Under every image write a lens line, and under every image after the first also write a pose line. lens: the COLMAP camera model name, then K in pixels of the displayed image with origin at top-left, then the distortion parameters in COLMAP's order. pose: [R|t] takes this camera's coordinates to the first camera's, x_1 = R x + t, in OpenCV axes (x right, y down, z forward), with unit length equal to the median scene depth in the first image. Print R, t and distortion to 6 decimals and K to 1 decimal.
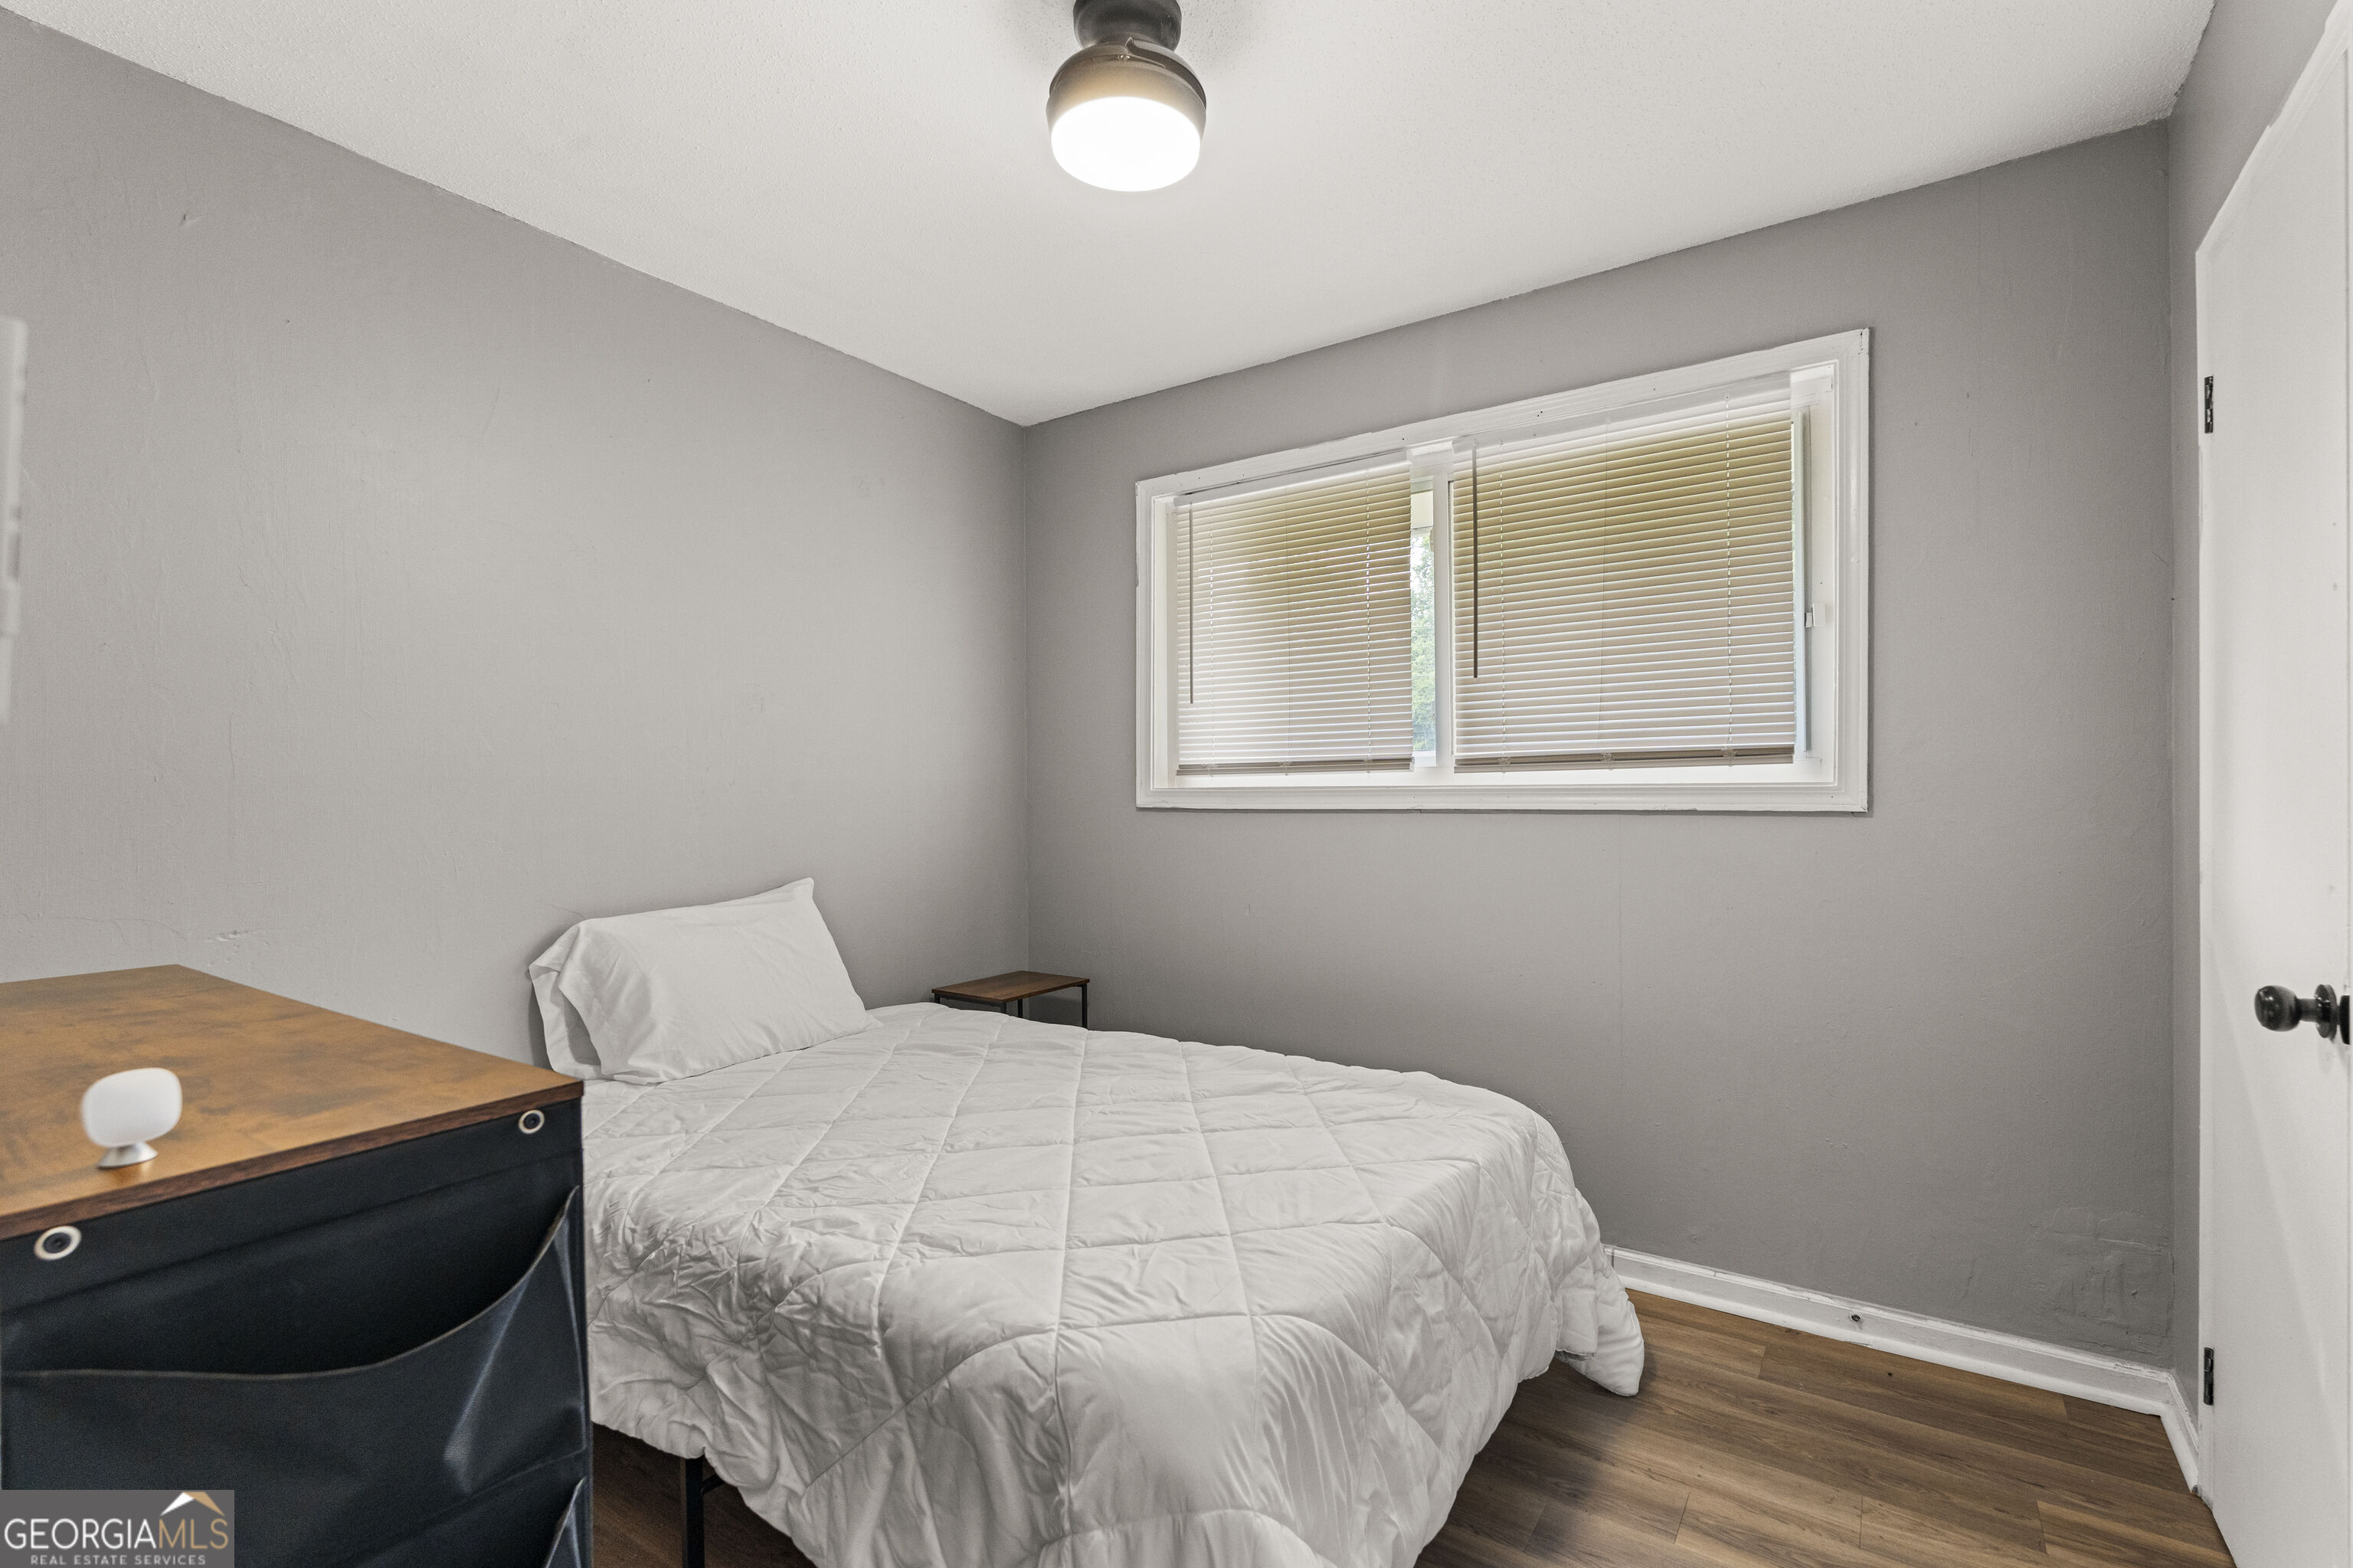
lens RADIAL K [[1037.2, 0, 1191.2], [0, 1037.2, 784.7], [0, 0, 1]] dist [-0.004594, 0.000383]
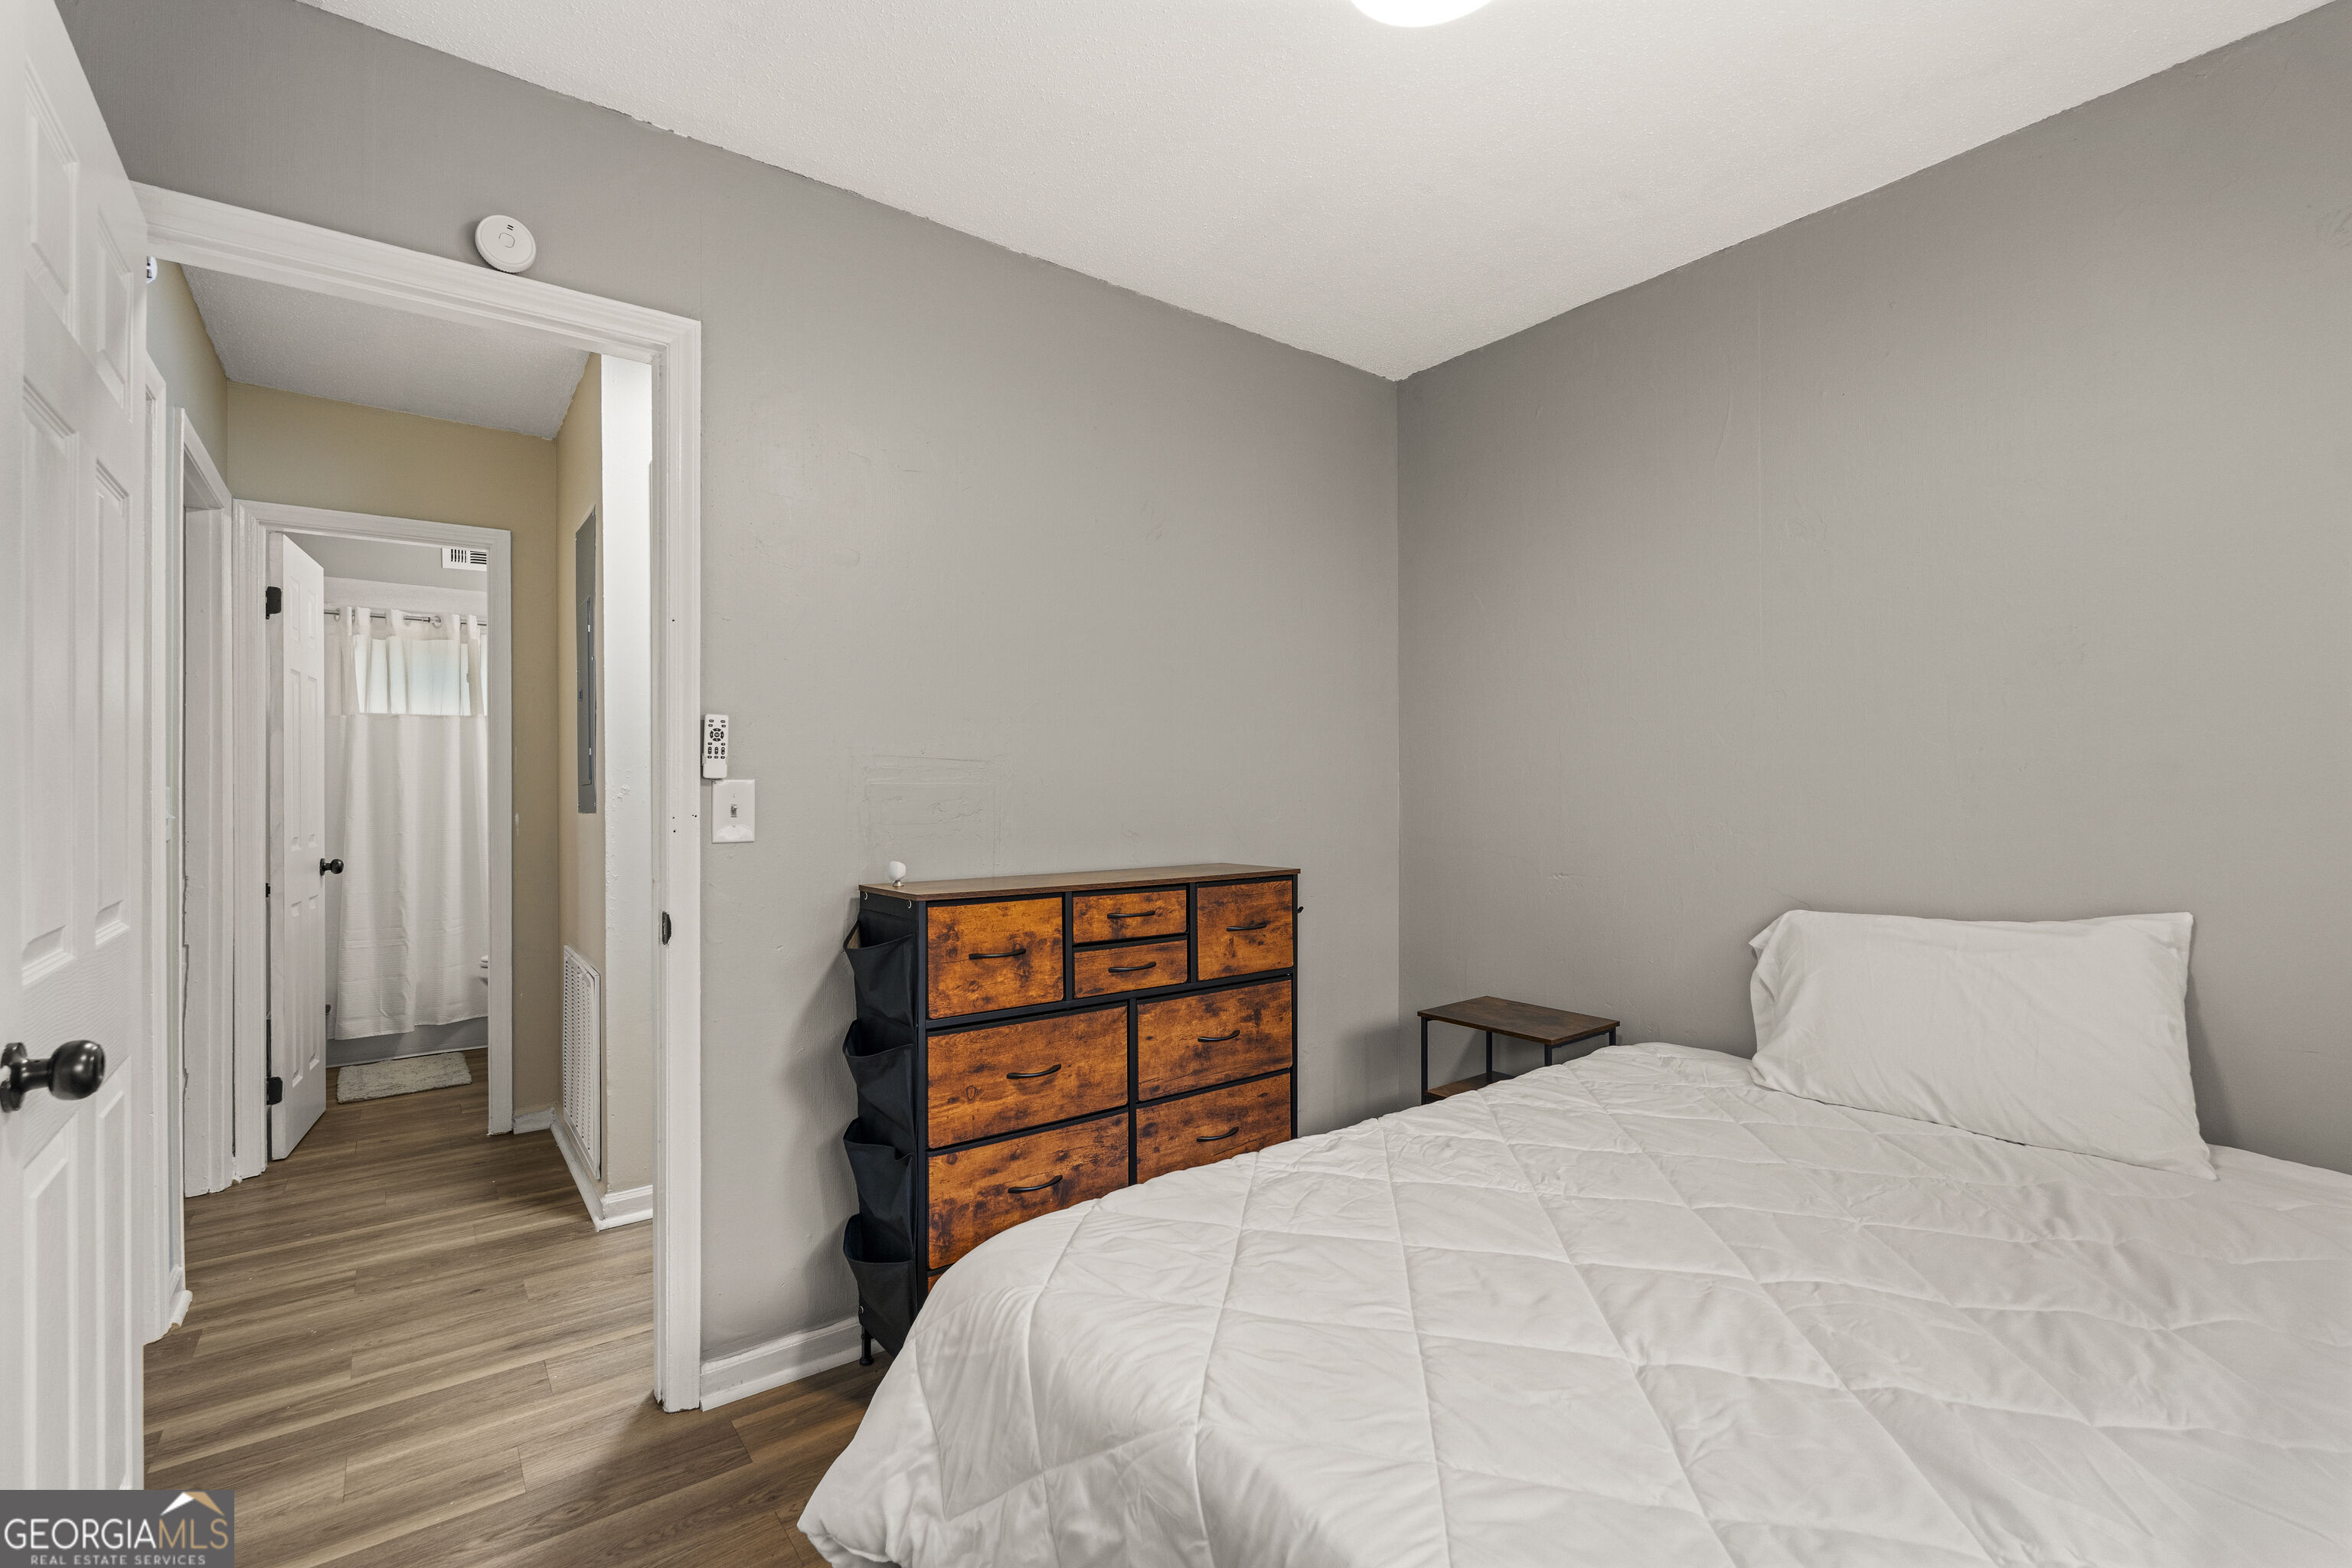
lens RADIAL K [[1036.7, 0, 1192.5], [0, 1036.7, 786.4], [0, 0, 1]] dist [-0.004594, 0.000383]
pose [[-0.317202, 0.004846, -0.948346, 0.613998], [0.009735, 0.999951, 0.001854, 0.007447], [0.948308, -0.008644, -0.317234, 0.909821]]
